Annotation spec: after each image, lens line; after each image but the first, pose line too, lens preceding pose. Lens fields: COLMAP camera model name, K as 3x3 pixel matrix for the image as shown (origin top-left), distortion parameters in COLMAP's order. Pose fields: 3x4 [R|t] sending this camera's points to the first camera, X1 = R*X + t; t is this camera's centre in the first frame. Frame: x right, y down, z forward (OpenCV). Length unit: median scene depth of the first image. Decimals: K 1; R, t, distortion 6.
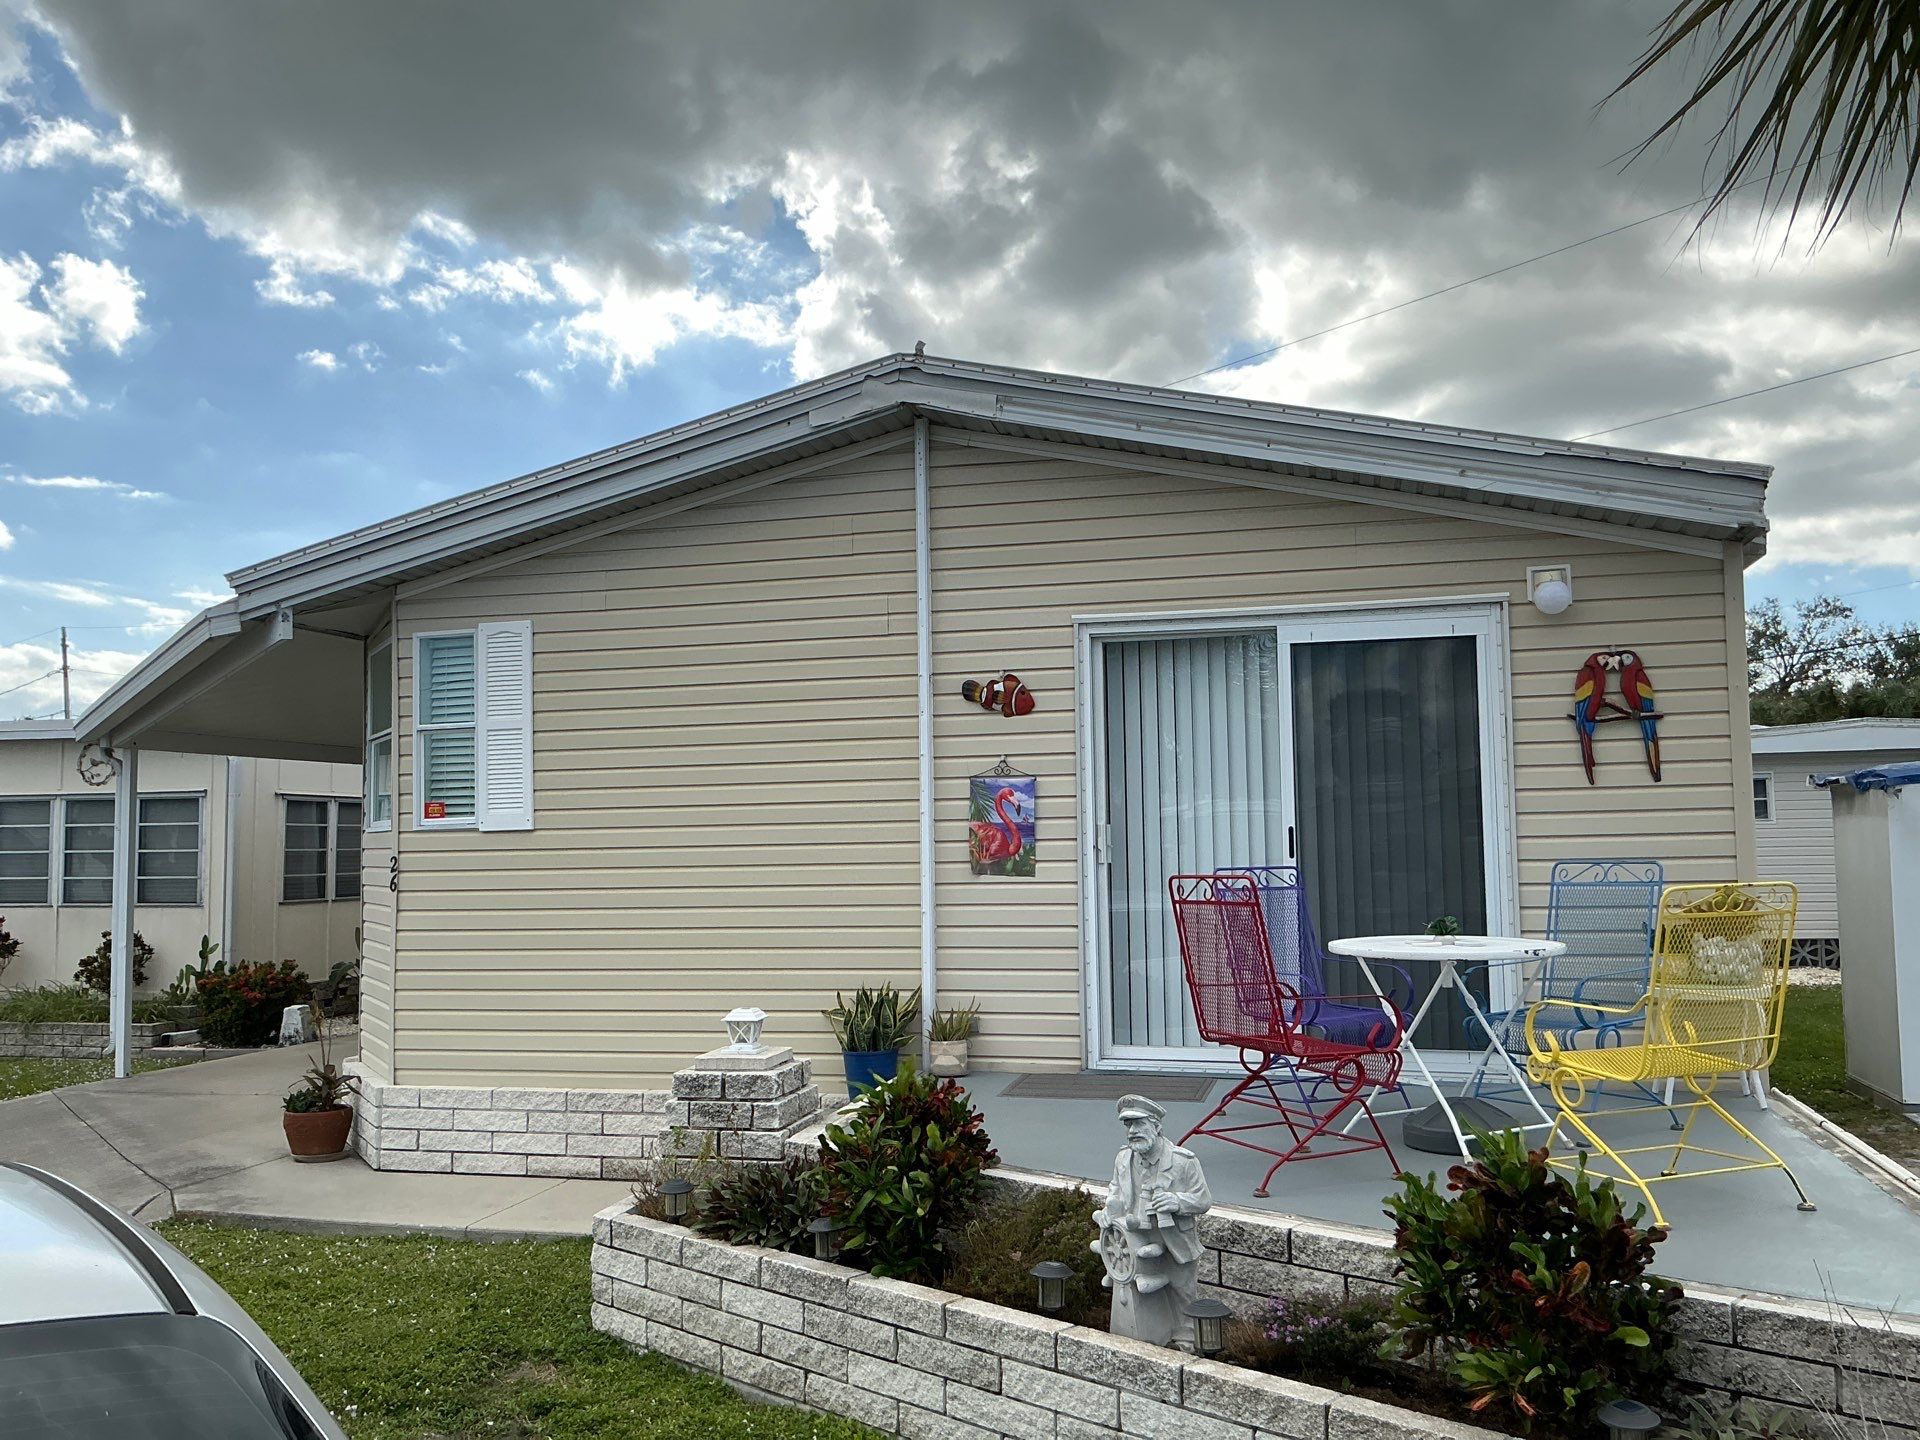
lens RADIAL K [[1629.7, 0, 947.9], [0, 1629.7, 705.4], [0, 0, 1]] dist [0.071574, -0.097292]
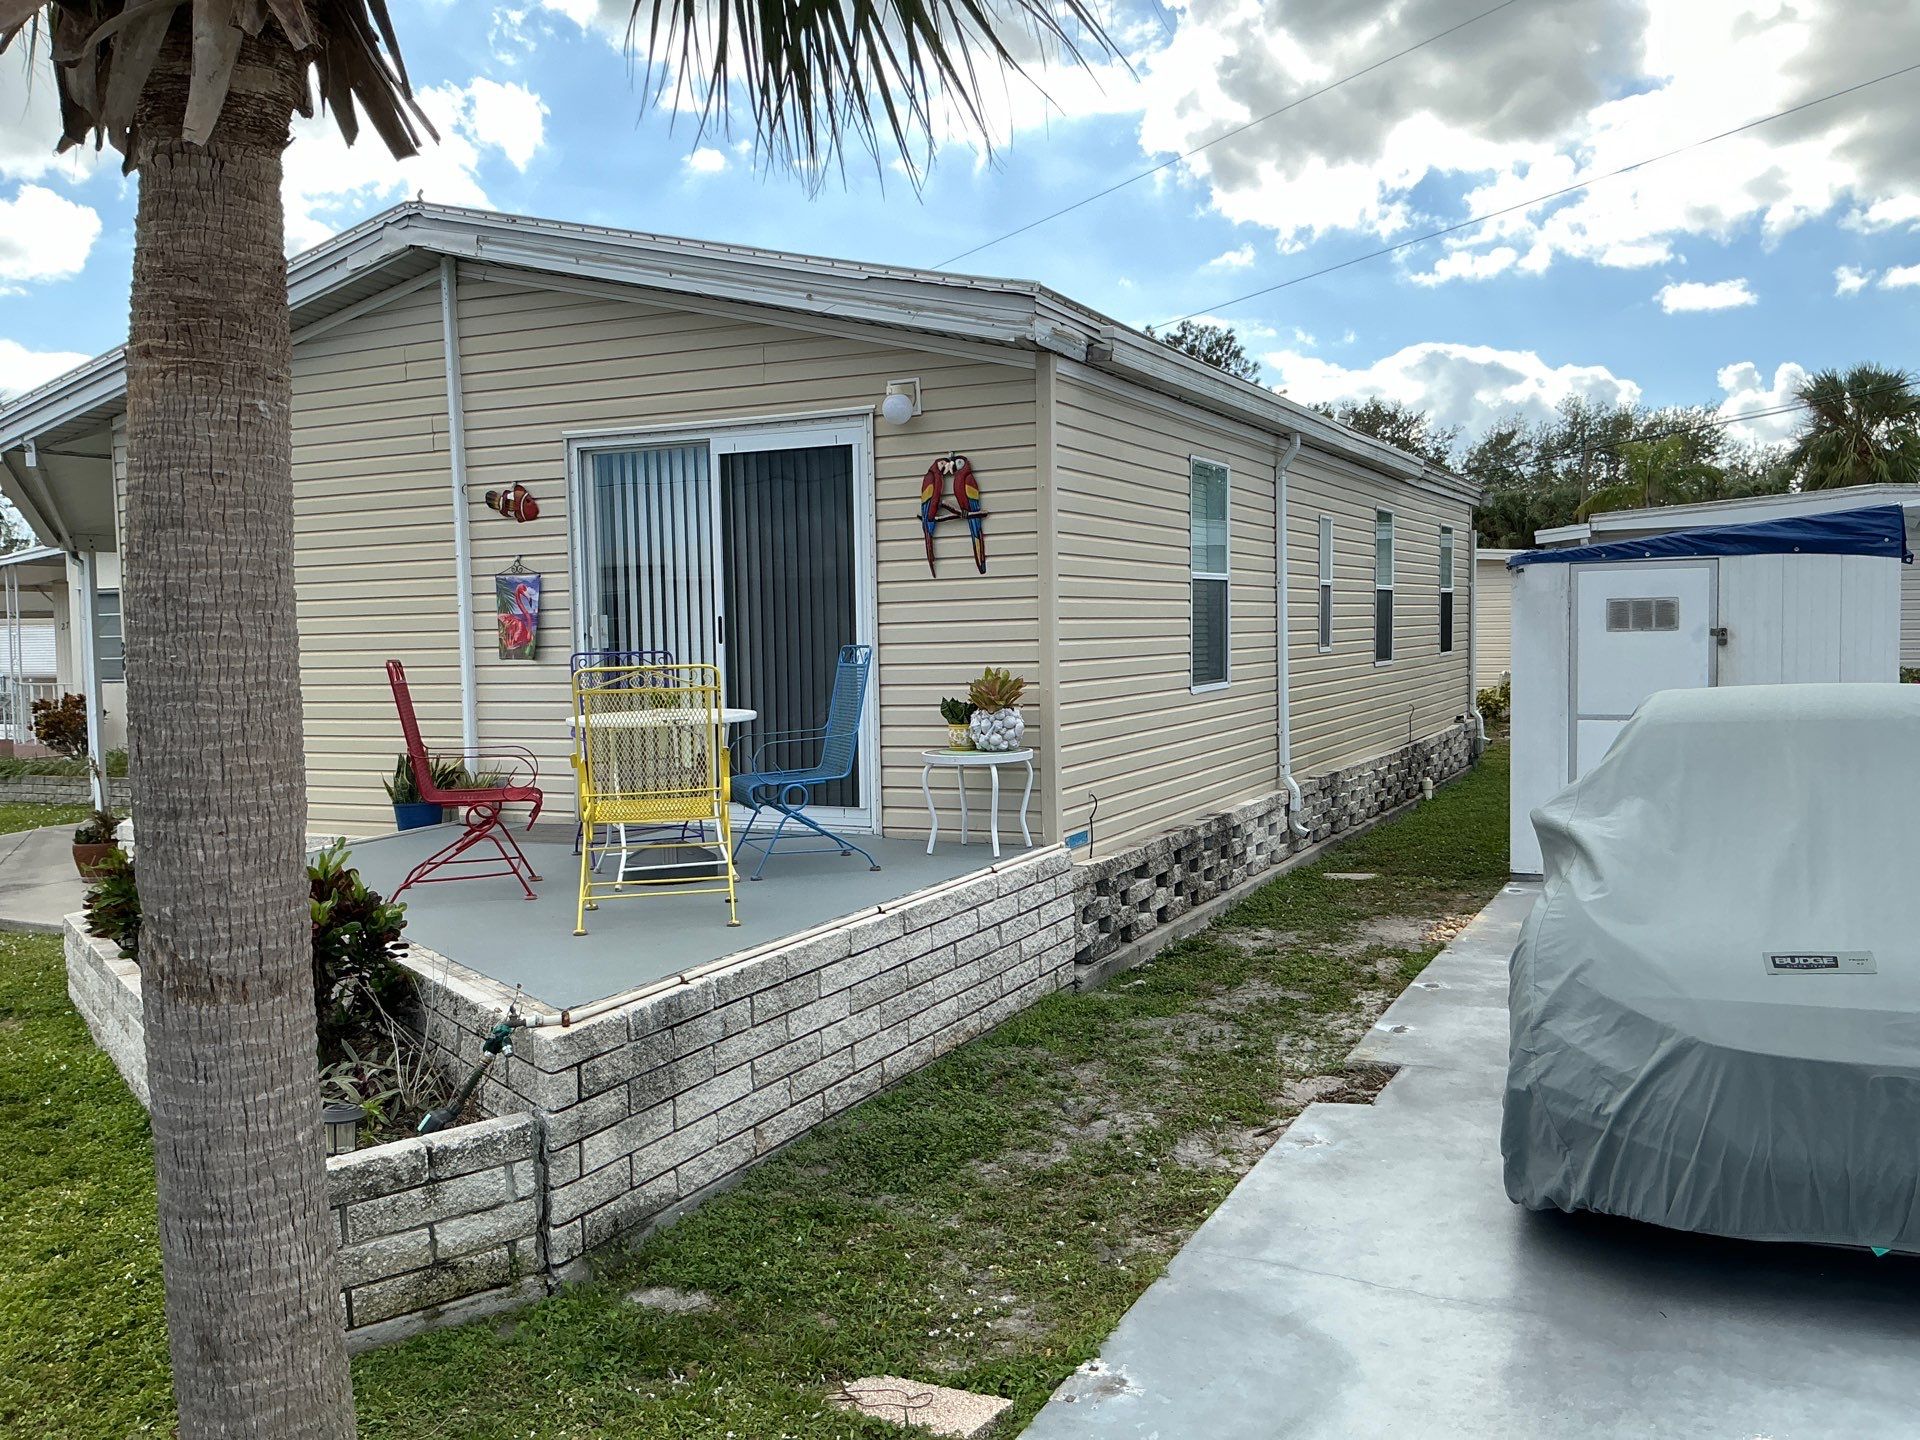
lens RADIAL K [[1629.7, 0, 977.8], [0, 1629.7, 724.9], [0, 0, 1]] dist [0.071574, -0.097292]
pose [[0.980569, 0.008482, -0.195991, 0.593123], [0.018862, 0.990359, 0.137231, -0.004116], [0.195266, -0.138261, 0.970956, -0.086267]]
